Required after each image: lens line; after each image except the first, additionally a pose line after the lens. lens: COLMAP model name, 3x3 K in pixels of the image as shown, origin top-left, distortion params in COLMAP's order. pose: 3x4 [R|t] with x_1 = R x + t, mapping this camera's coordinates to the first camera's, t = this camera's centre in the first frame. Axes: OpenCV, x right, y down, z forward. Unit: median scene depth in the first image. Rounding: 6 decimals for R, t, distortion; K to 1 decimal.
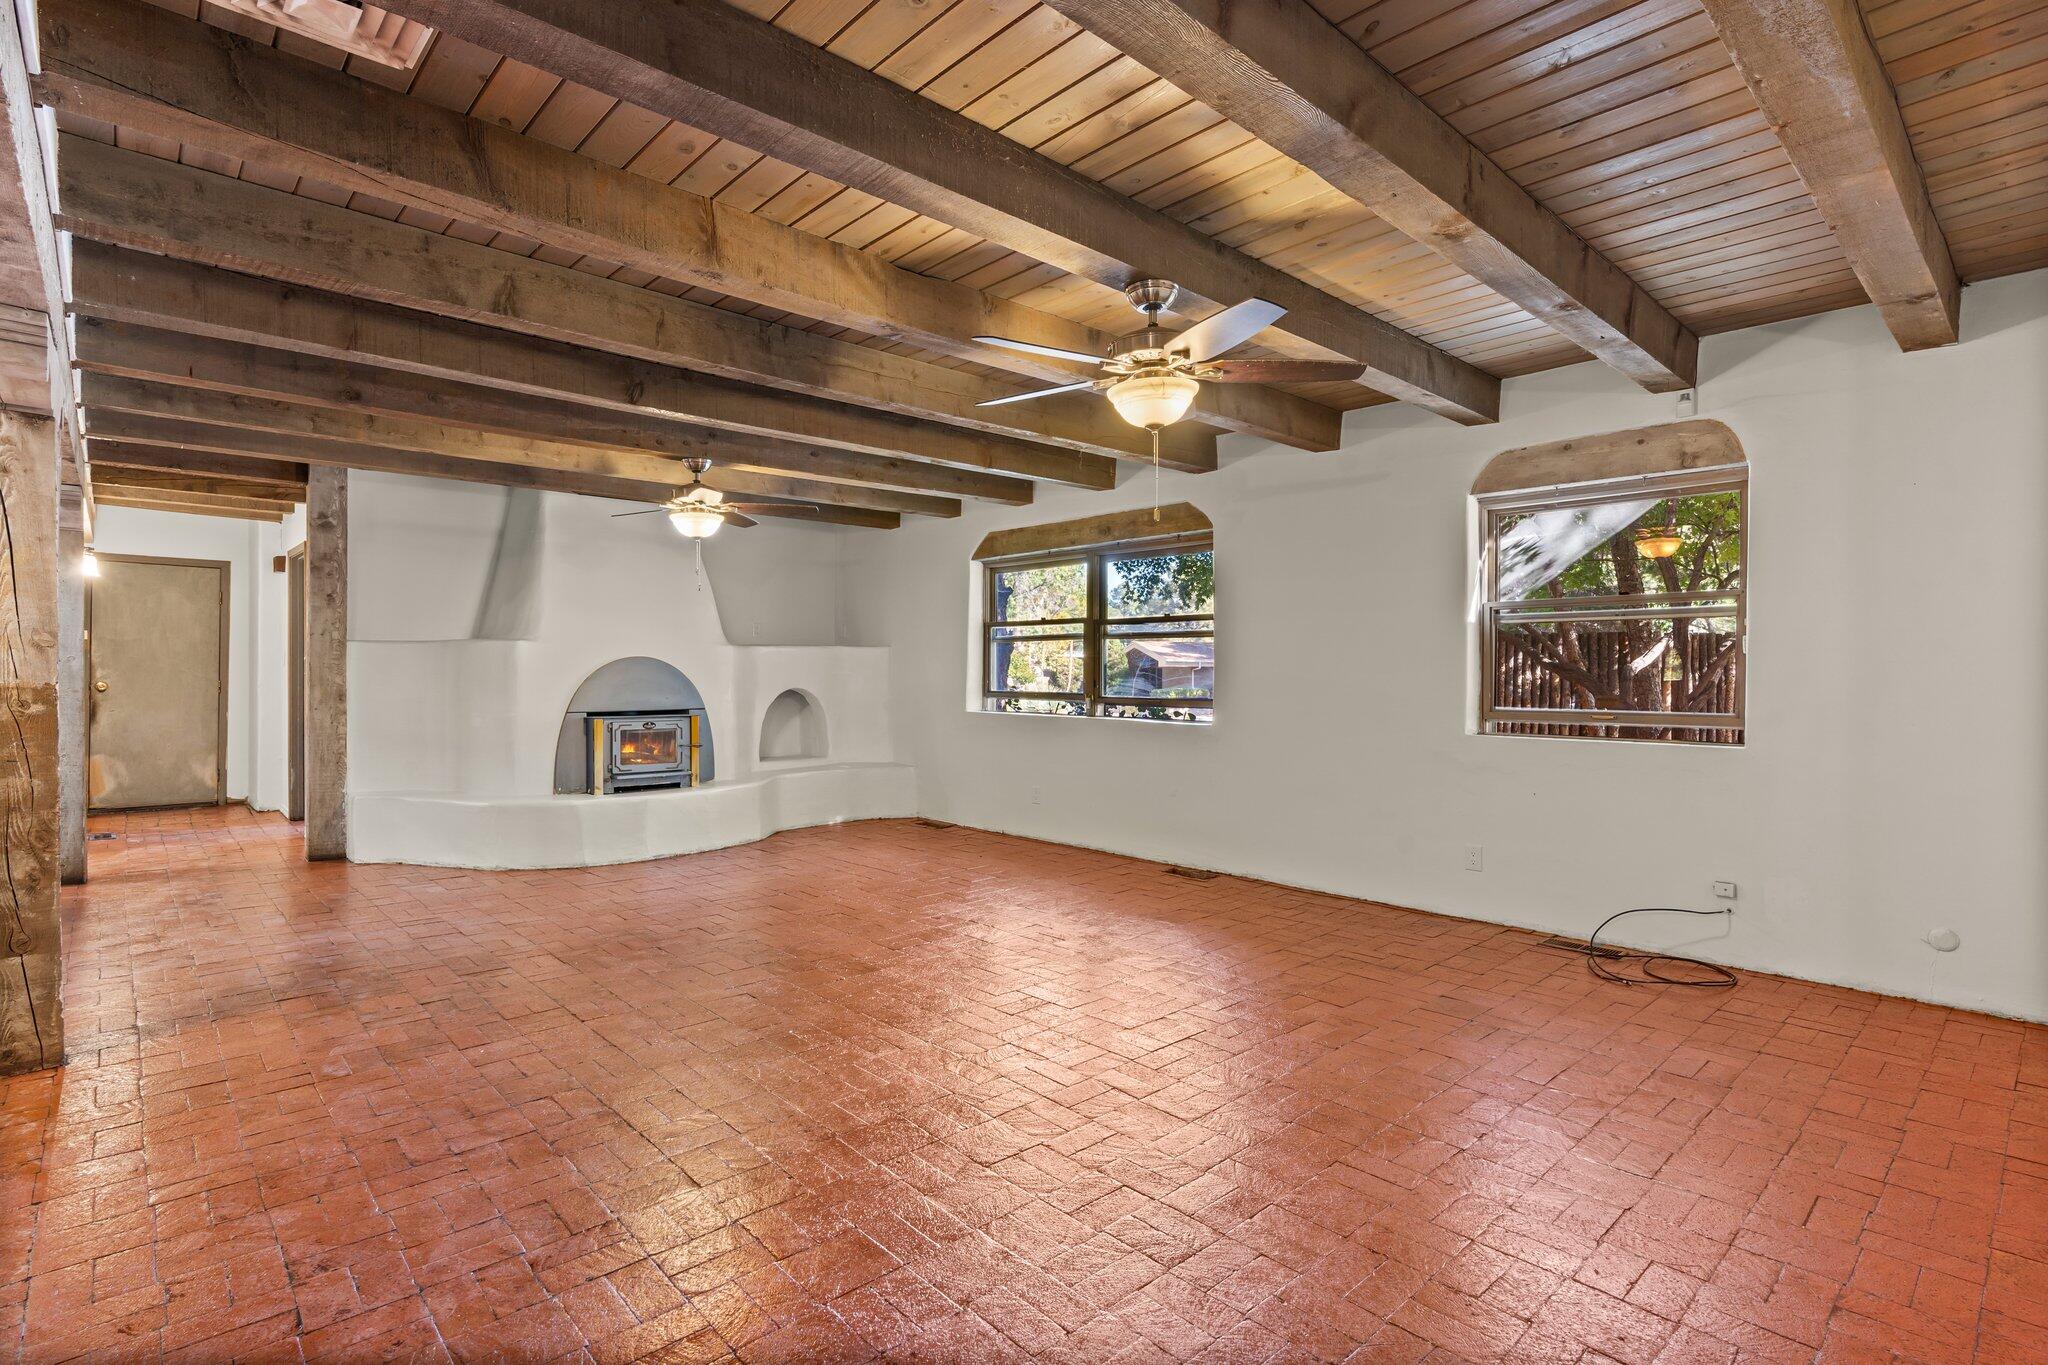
lens RADIAL K [[988.5, 0, 1024.0], [0, 988.5, 682.5], [0, 0, 1]] dist [0.001746, 0.000386]
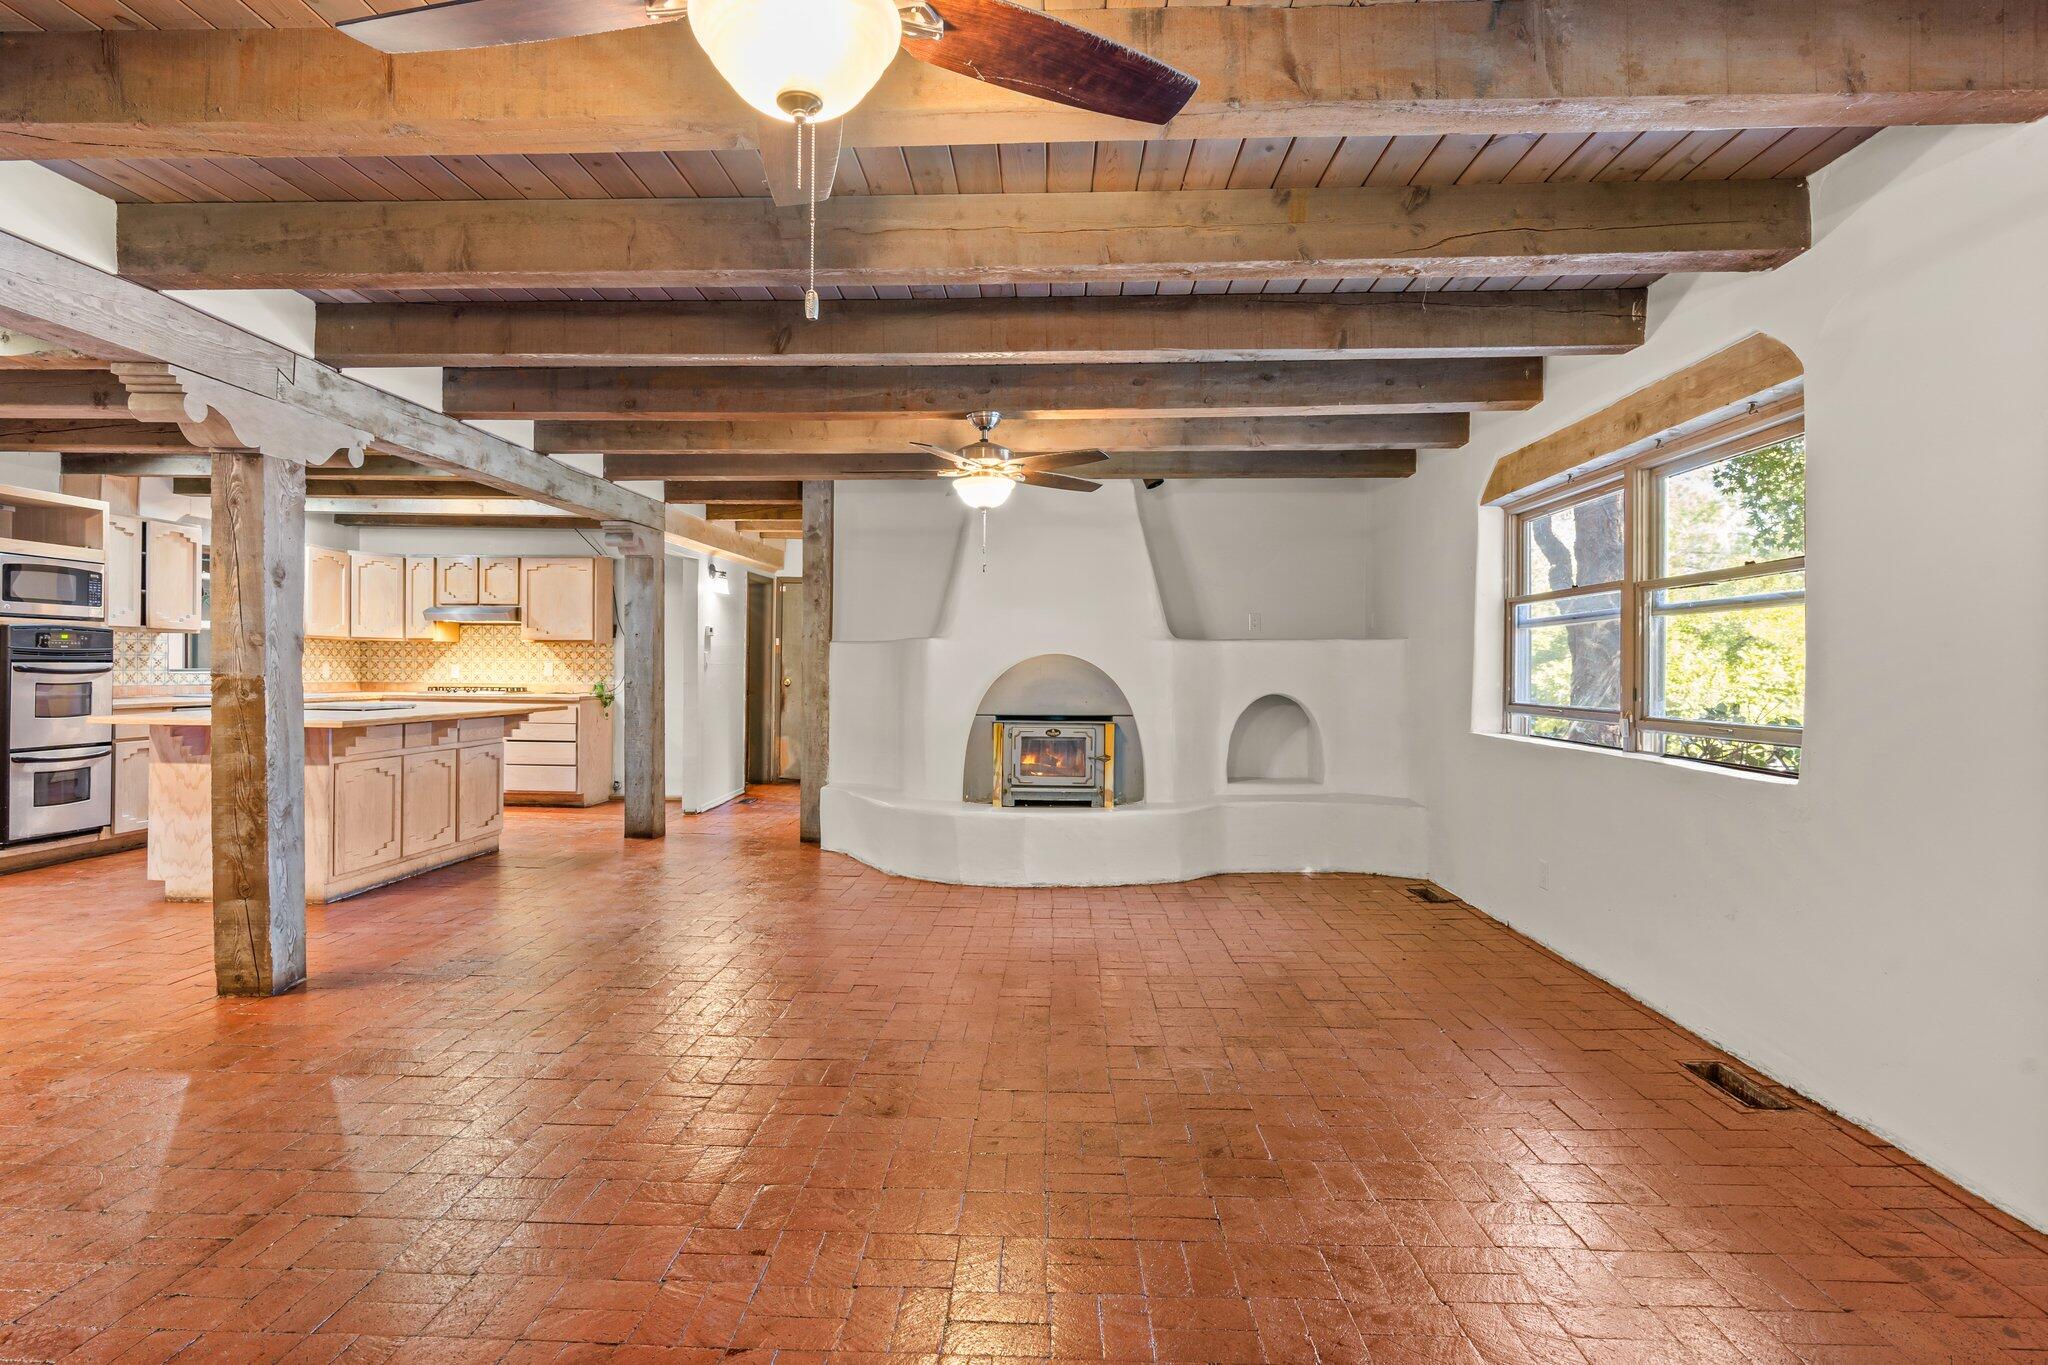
lens RADIAL K [[1018.2, 0, 1022.3], [0, 1018.2, 670.0], [0, 0, 1]] dist [-0.002704, 0.000834]
pose [[0.709222, 0.001153, -0.704984, 0.248356], [-0.012251, 0.999868, -0.010690, -0.001948], [0.704879, 0.016218, 0.709142, 0.357022]]
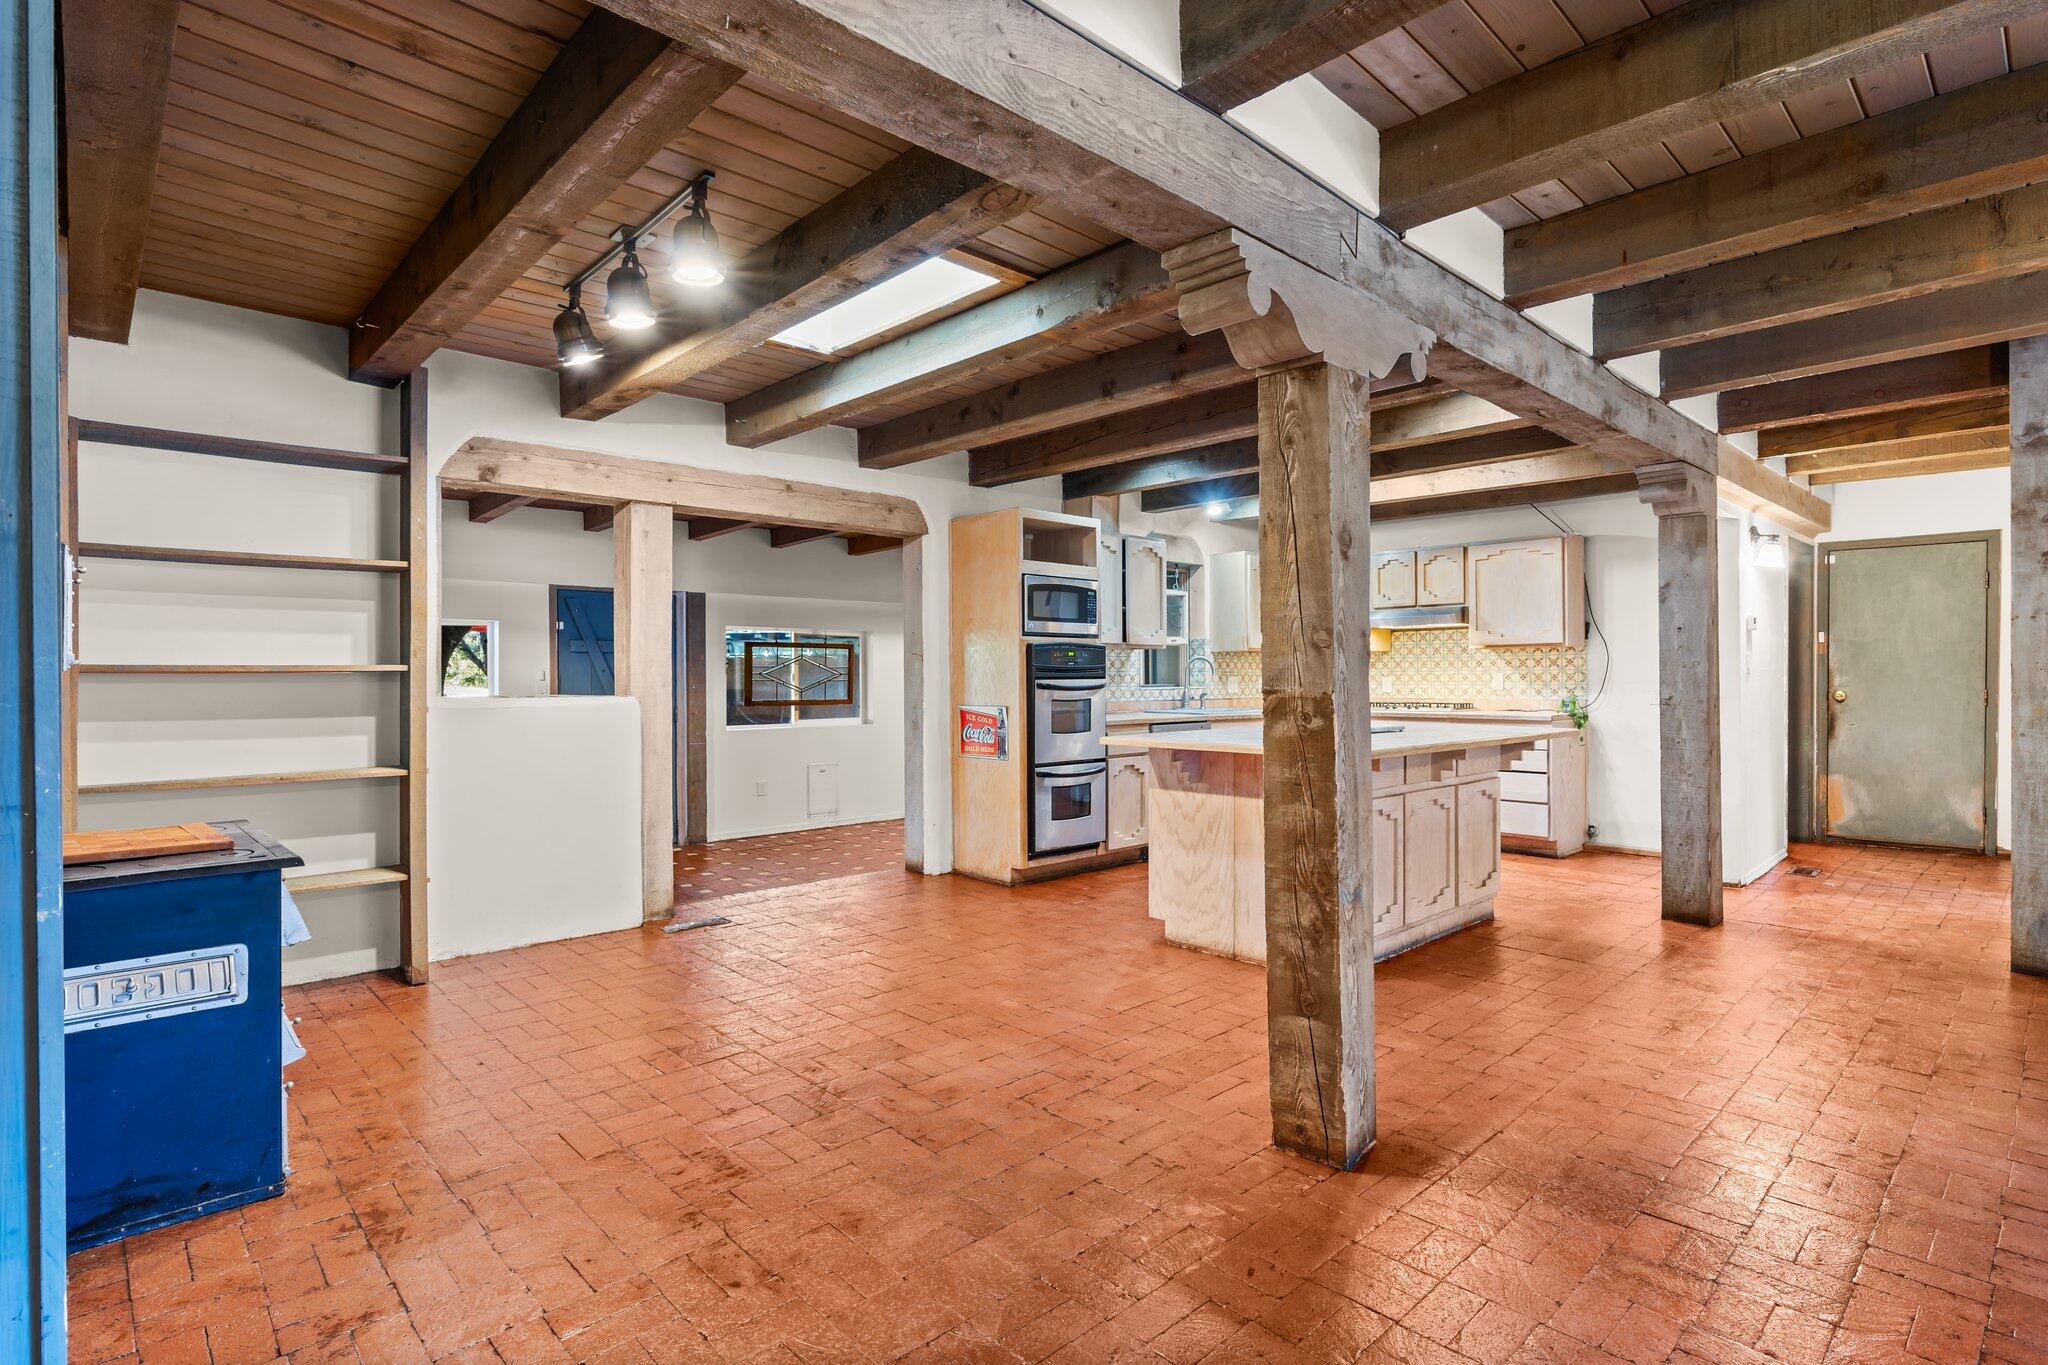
lens RADIAL K [[1013.8, 0, 1024.0], [0, 1013.8, 682.5], [0, 0, 1]] dist [-0.002547, -0.000254]
pose [[0.017192, -0.003827, -0.999845, -0.074018], [-0.004813, 0.999981, -0.003910, -0.001266], [0.999841, 0.004879, 0.017173, 0.339485]]
